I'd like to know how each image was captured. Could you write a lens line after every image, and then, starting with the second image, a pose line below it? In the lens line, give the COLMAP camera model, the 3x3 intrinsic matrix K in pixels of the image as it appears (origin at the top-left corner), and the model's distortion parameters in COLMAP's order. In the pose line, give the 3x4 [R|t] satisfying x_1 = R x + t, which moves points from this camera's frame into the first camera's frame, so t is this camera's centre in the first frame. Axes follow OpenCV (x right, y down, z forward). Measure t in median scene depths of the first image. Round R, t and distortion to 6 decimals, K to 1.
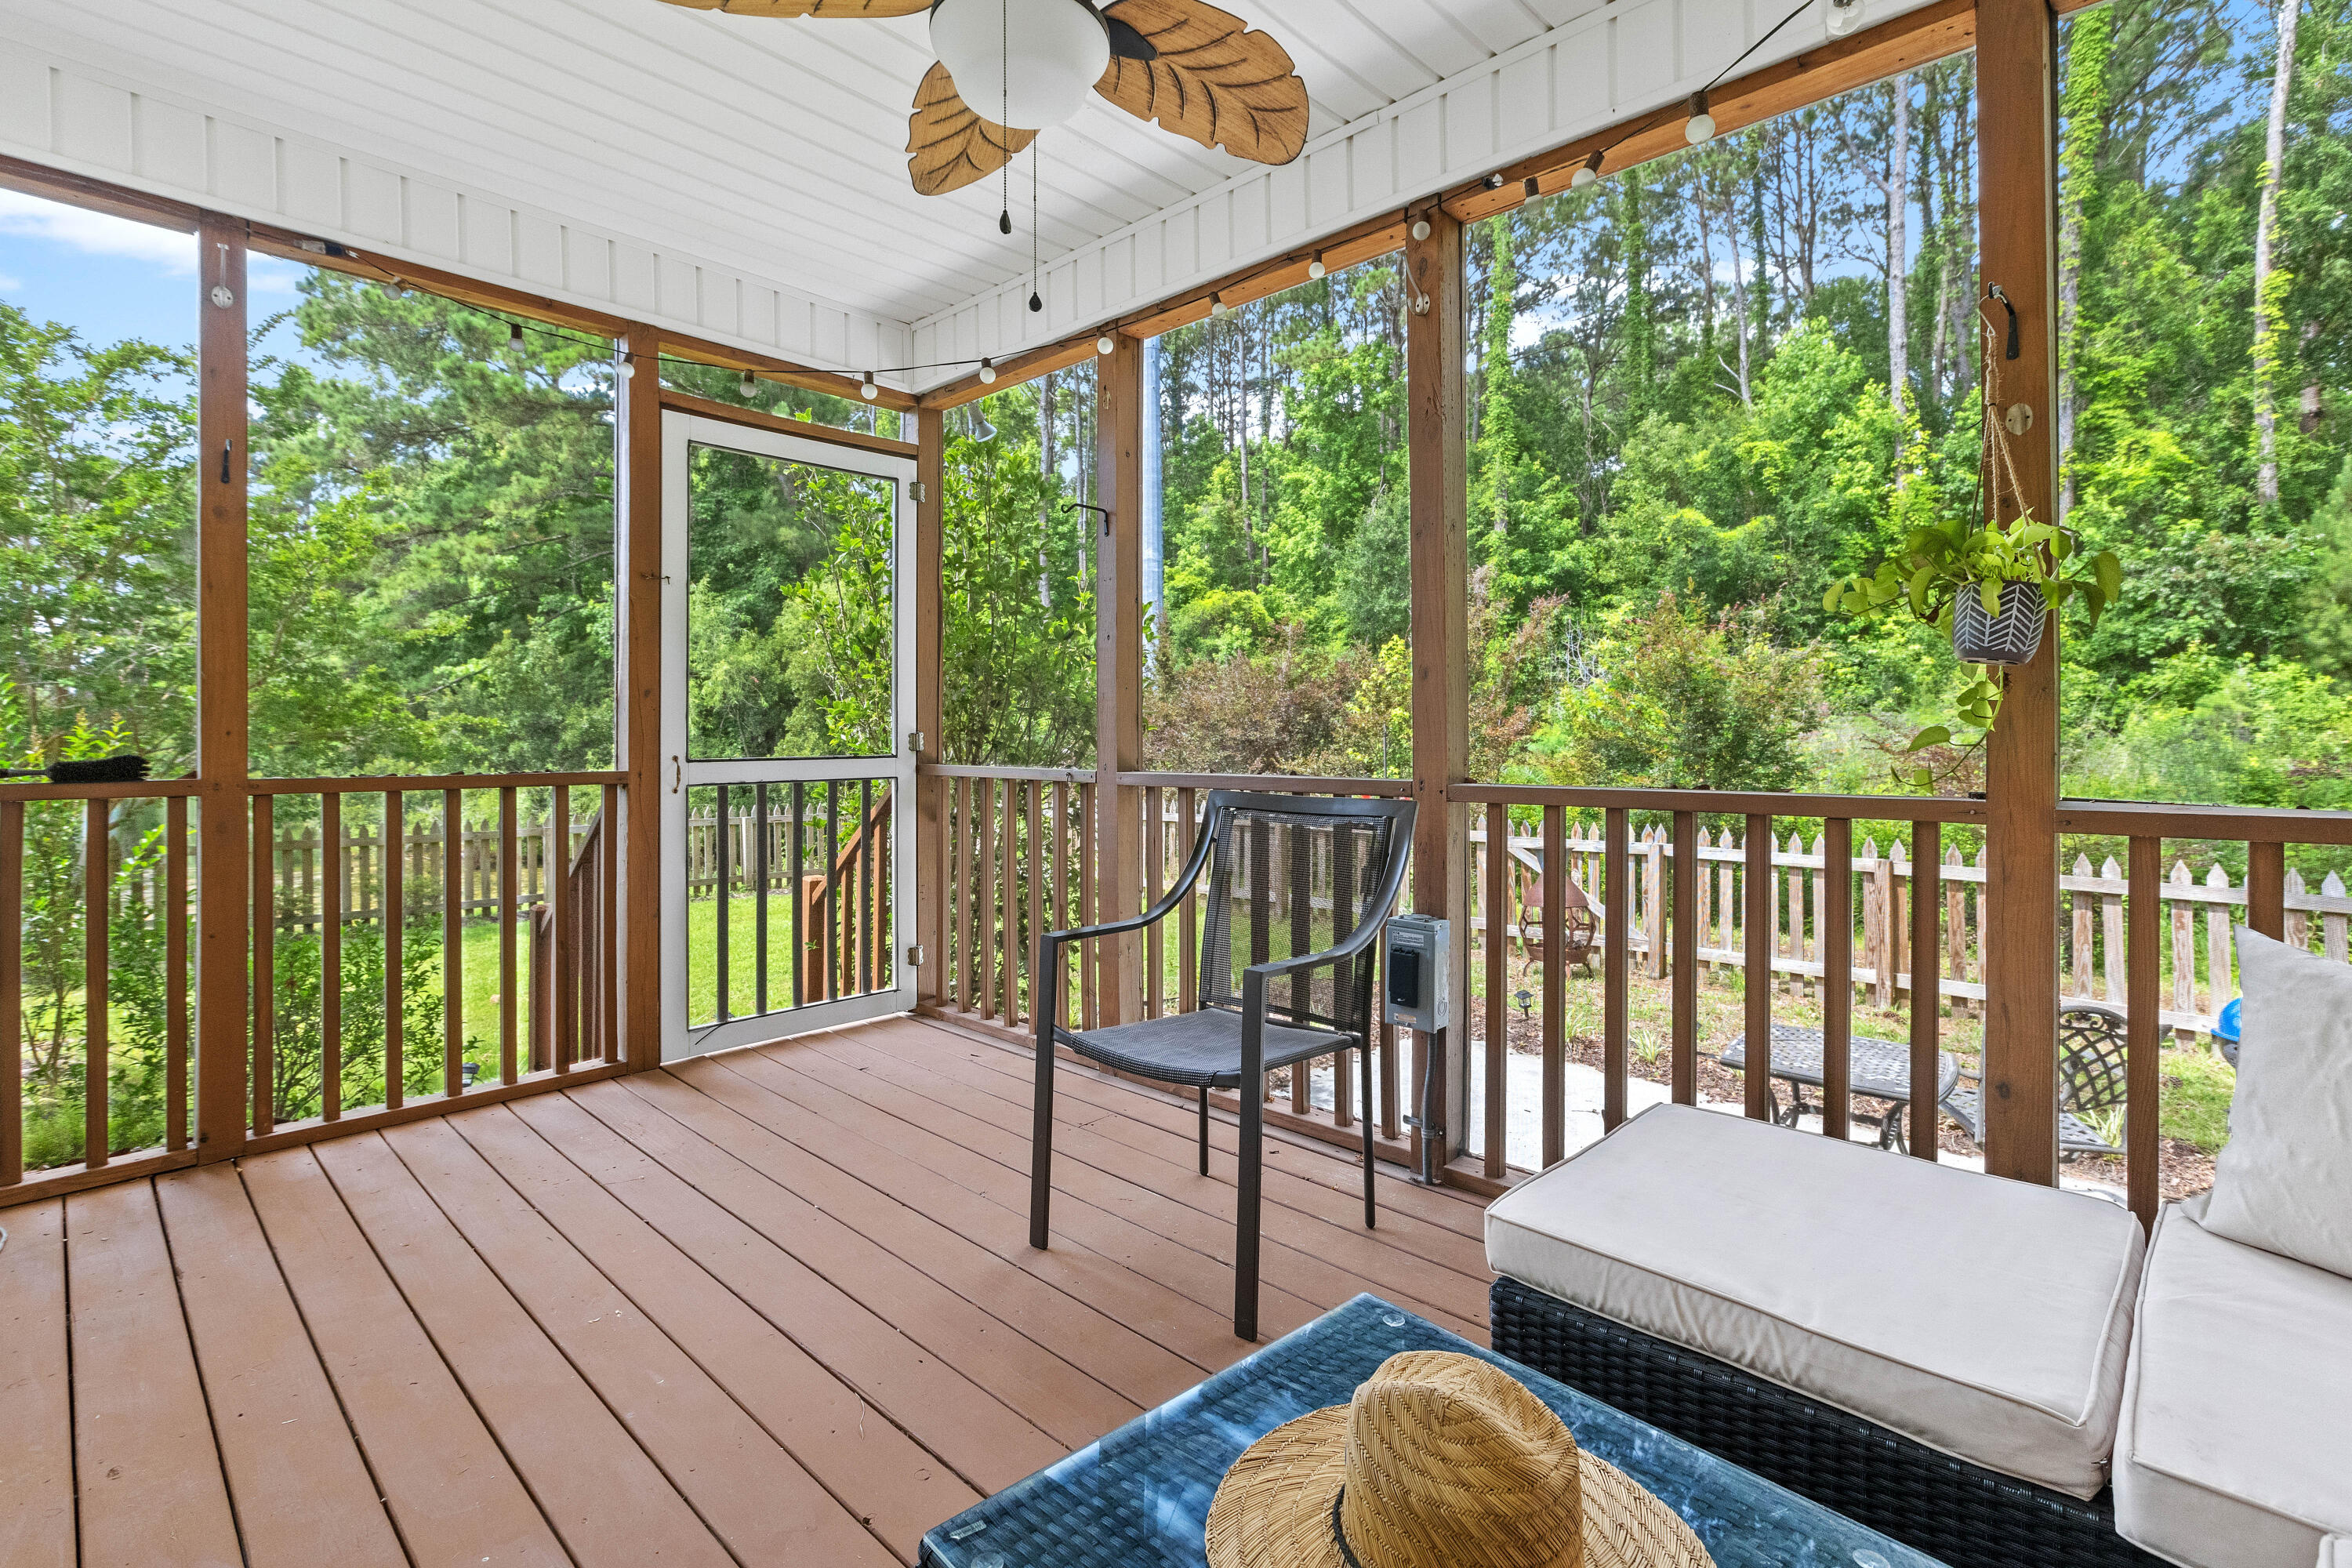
lens RADIAL K [[1081.9, 0, 1177.3], [0, 1081.9, 736.7], [0, 0, 1]] dist [0.000722, -0.001784]
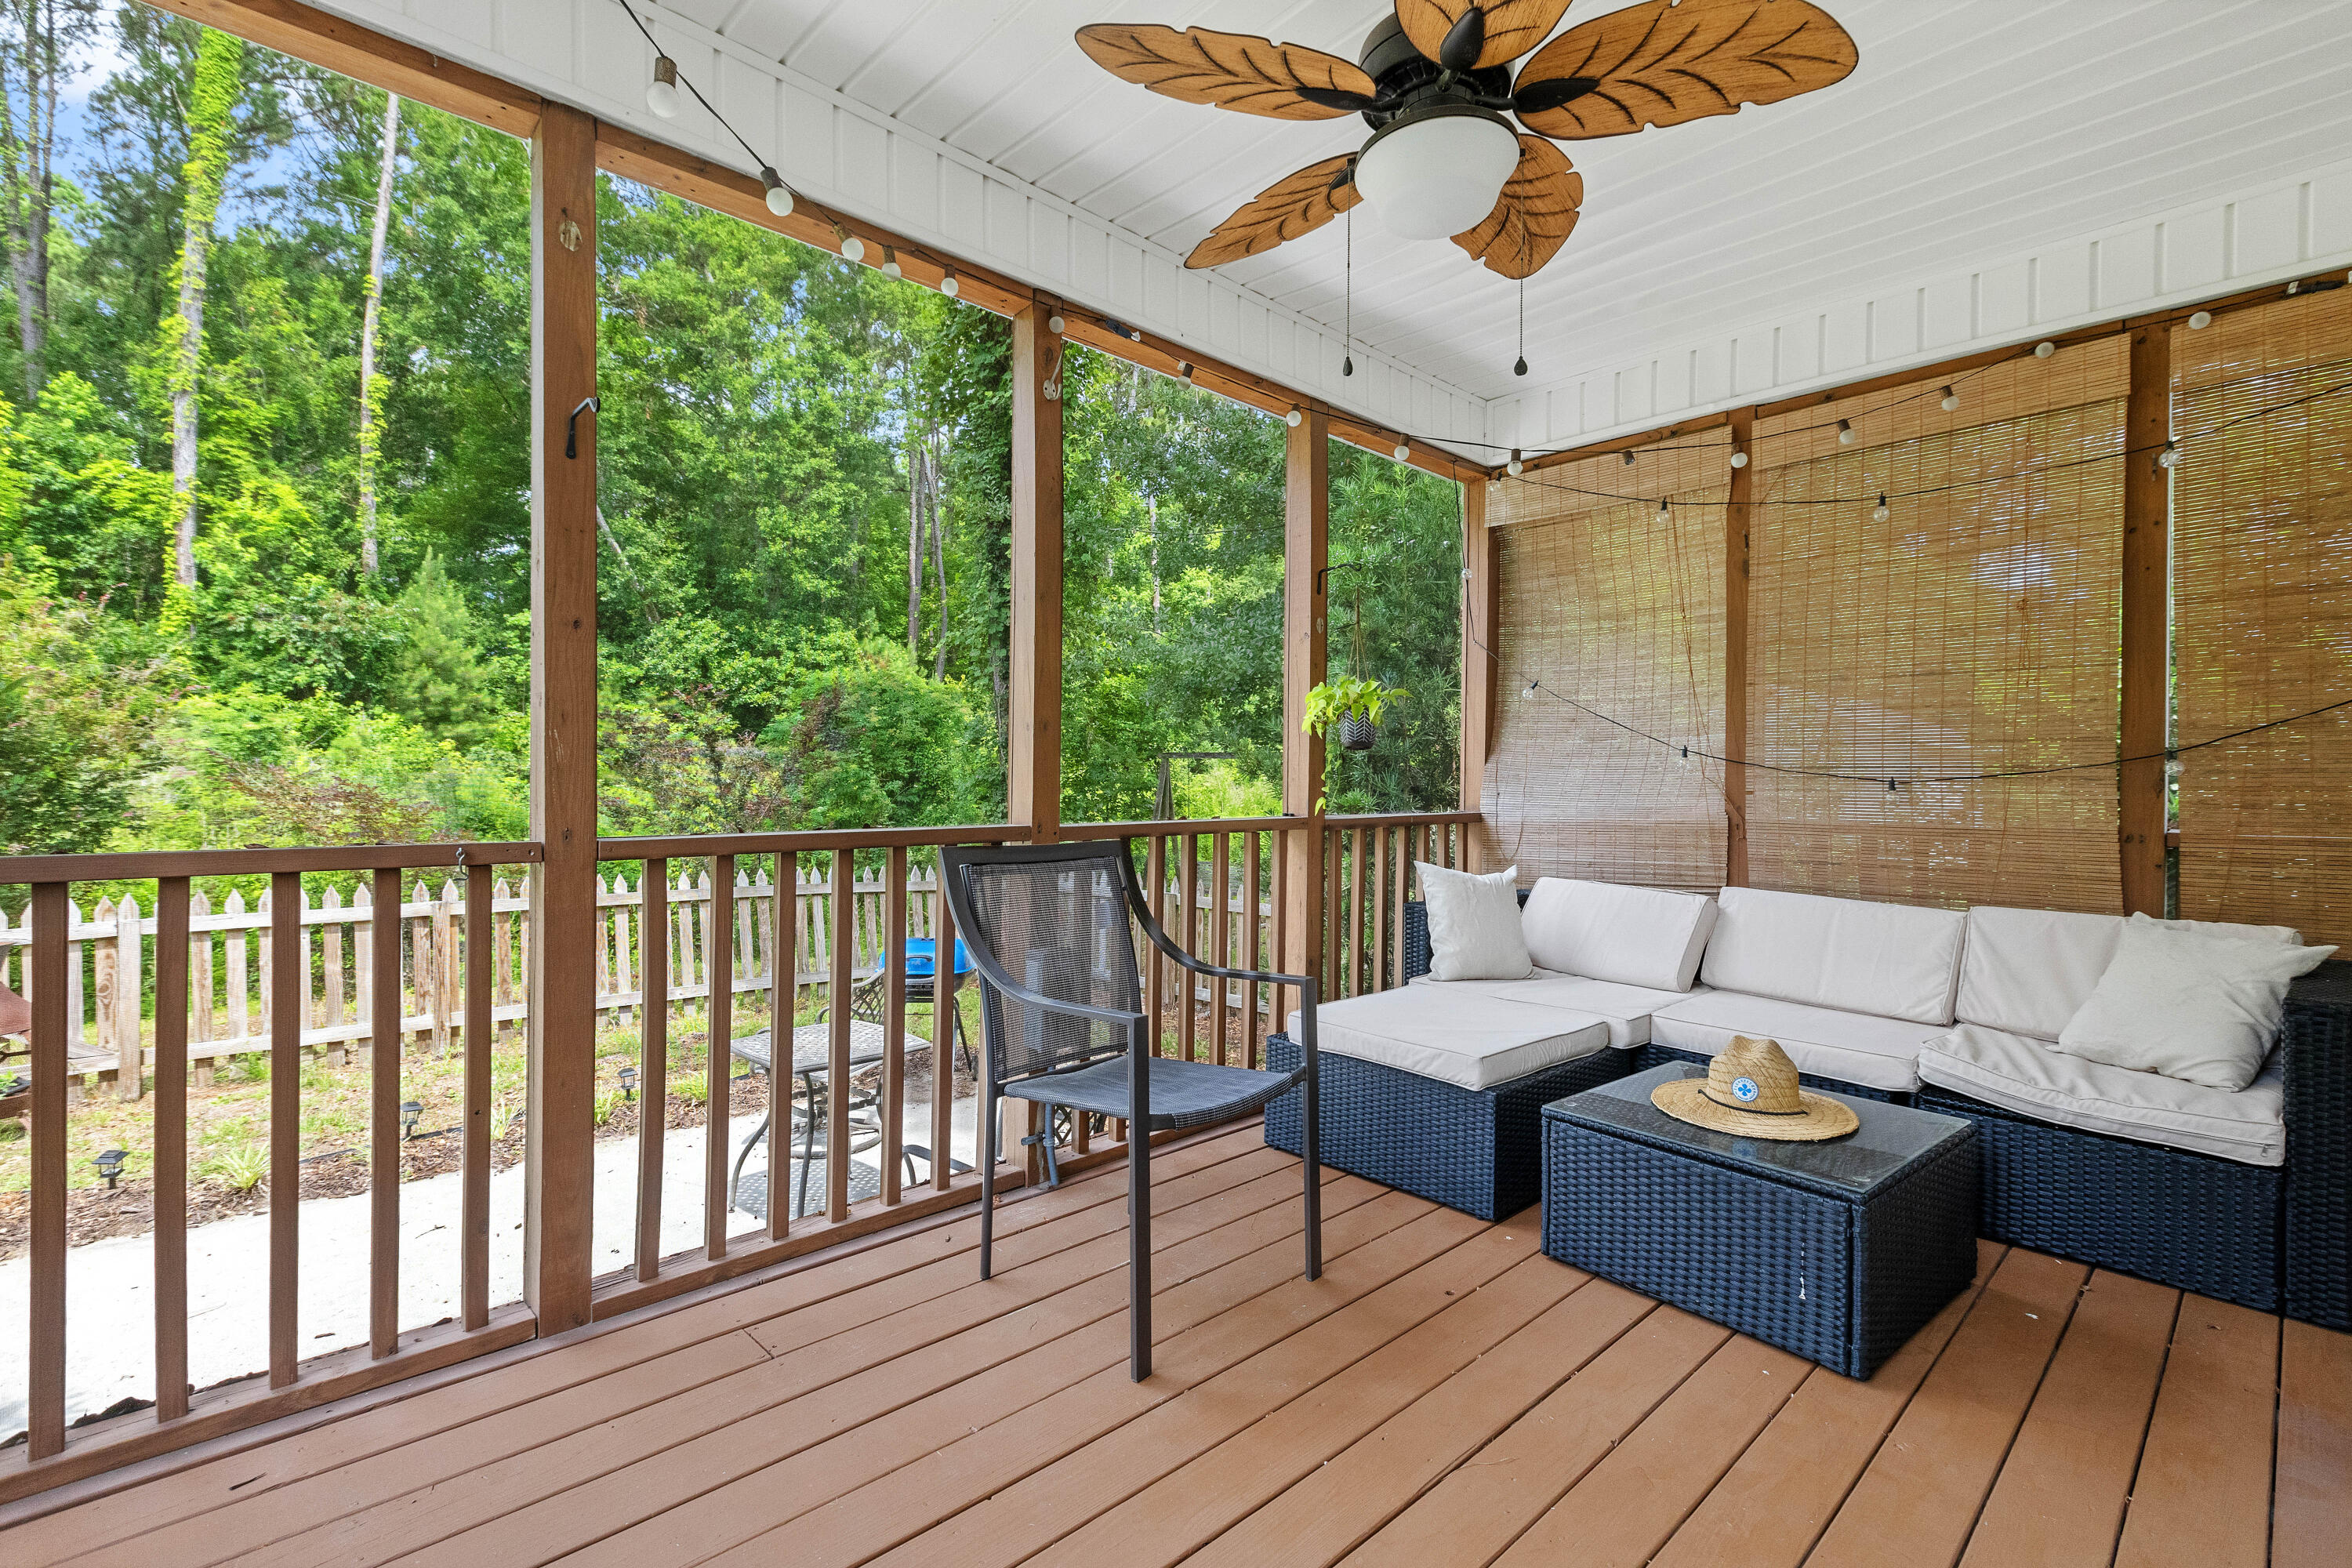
lens RADIAL K [[1081.9, 0, 1159.3], [0, 1081.9, 787.0], [0, 0, 1]] dist [0.000722, -0.001784]
pose [[0.049880, -0.008926, 0.998715, -0.105498], [-0.003481, 0.999952, 0.009111, -0.000952], [-0.998749, -0.003931, 0.049846, 0.101415]]
